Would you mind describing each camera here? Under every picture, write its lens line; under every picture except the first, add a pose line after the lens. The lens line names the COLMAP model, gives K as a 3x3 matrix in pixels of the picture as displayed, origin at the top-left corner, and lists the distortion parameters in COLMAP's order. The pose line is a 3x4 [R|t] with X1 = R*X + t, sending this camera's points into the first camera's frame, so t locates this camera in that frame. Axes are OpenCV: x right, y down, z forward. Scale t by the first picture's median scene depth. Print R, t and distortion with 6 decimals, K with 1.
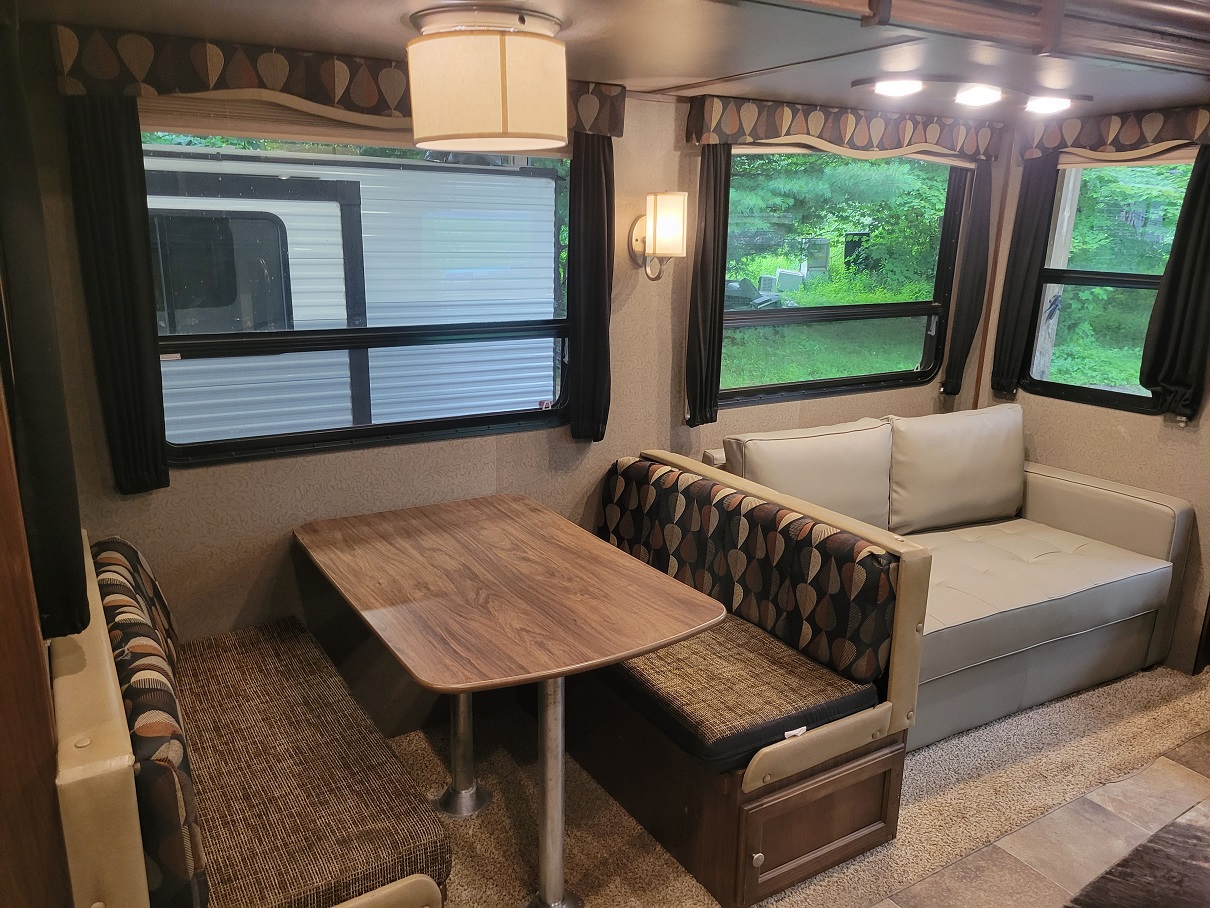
lens RADIAL K [[887.3, 0, 606.0], [0, 887.3, 463.2], [0, 0, 1]] dist [0.101939, -0.090209]
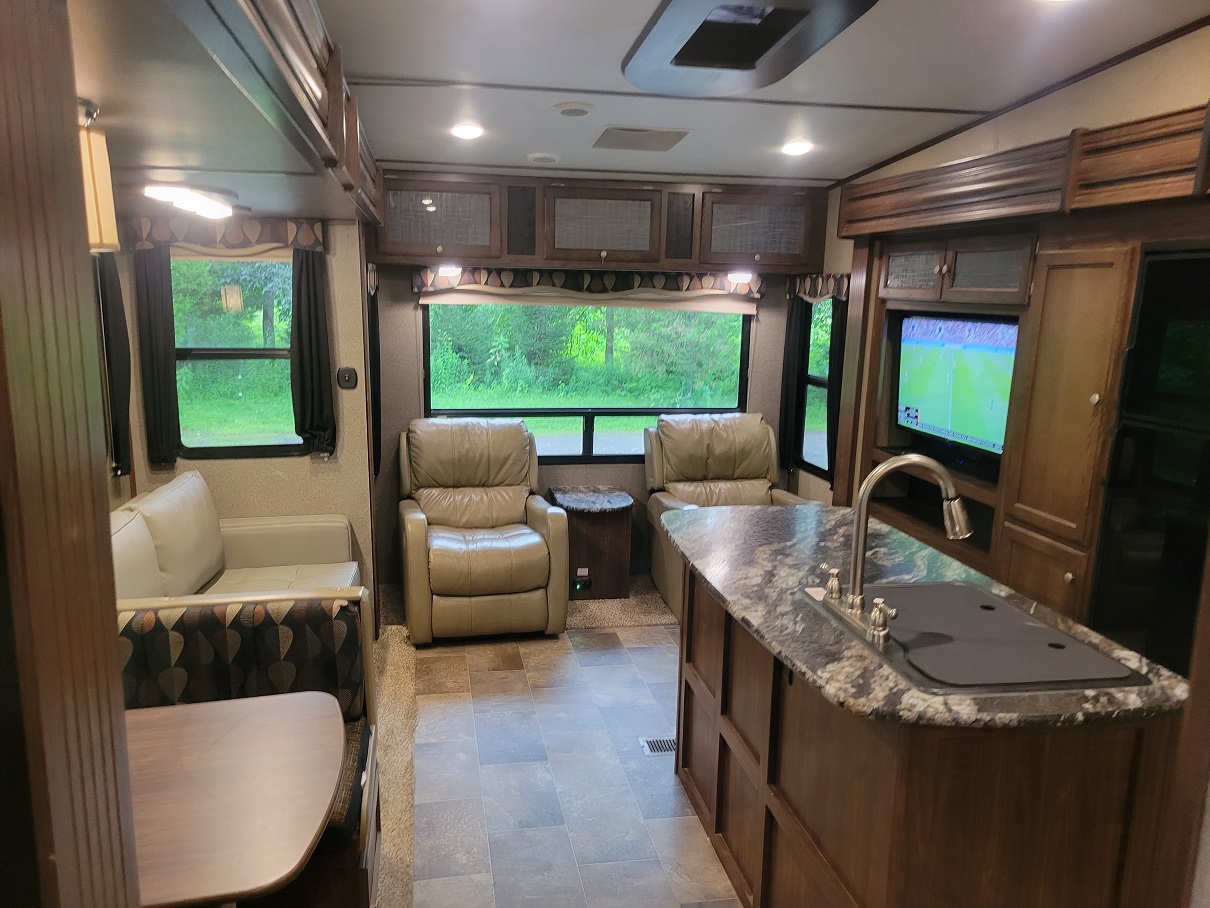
lens RADIAL K [[905.8, 0, 586.9], [0, 905.8, 458.7], [0, 0, 1]] dist [0.009497, -0.001250]
pose [[0.366387, -0.187349, 0.911406, -0.354409], [0.246698, 0.964023, 0.098992, -0.068664], [-0.897162, 0.188573, 0.399425, 0.132434]]
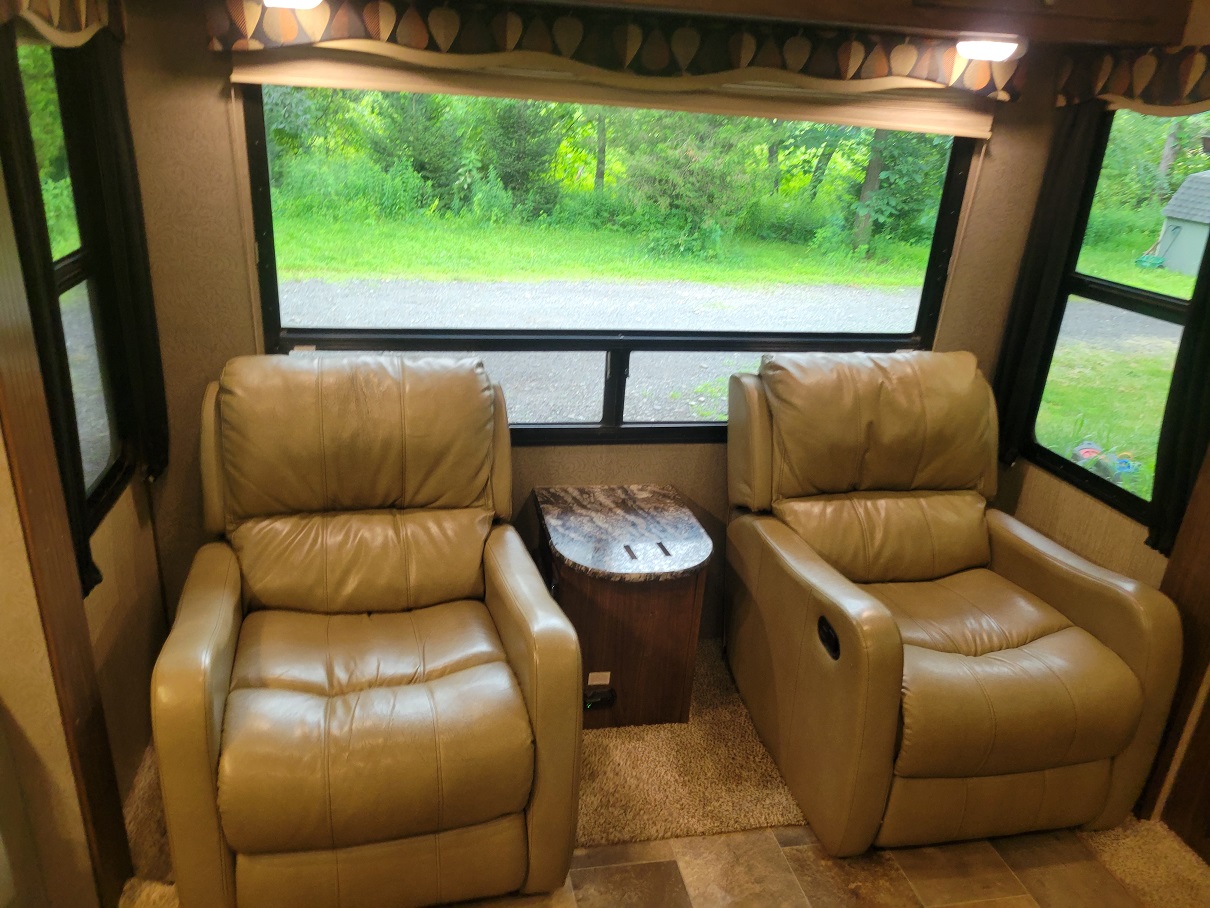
lens RADIAL K [[912.3, 0, 587.2], [0, 912.3, 451.5], [0, 0, 1]] dist [0.027143, -0.005895]
pose [[0.349745, -0.337406, 0.873977, 0.325808], [0.212630, 0.937137, 0.276700, -0.115800], [-0.912396, 0.089059, 0.399502, 0.442081]]
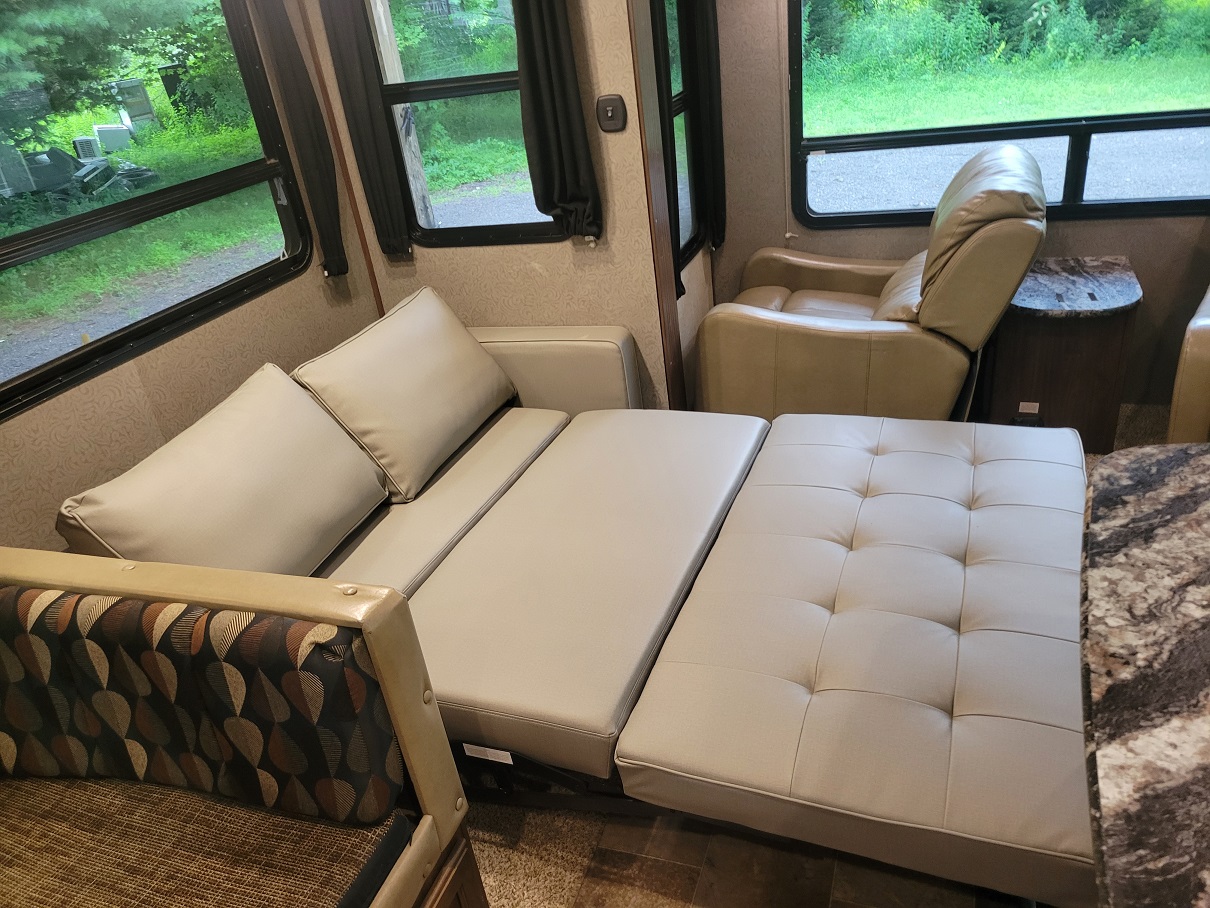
lens RADIAL K [[901.5, 0, 600.3], [0, 901.5, 464.9], [0, 0, 1]] dist [0.033886, -0.020175]
pose [[0.772736, -0.398294, 0.494208, 0.113206], [0.305446, 0.915874, 0.260534, -0.063057], [-0.556401, -0.050370, 0.829386, 0.236728]]
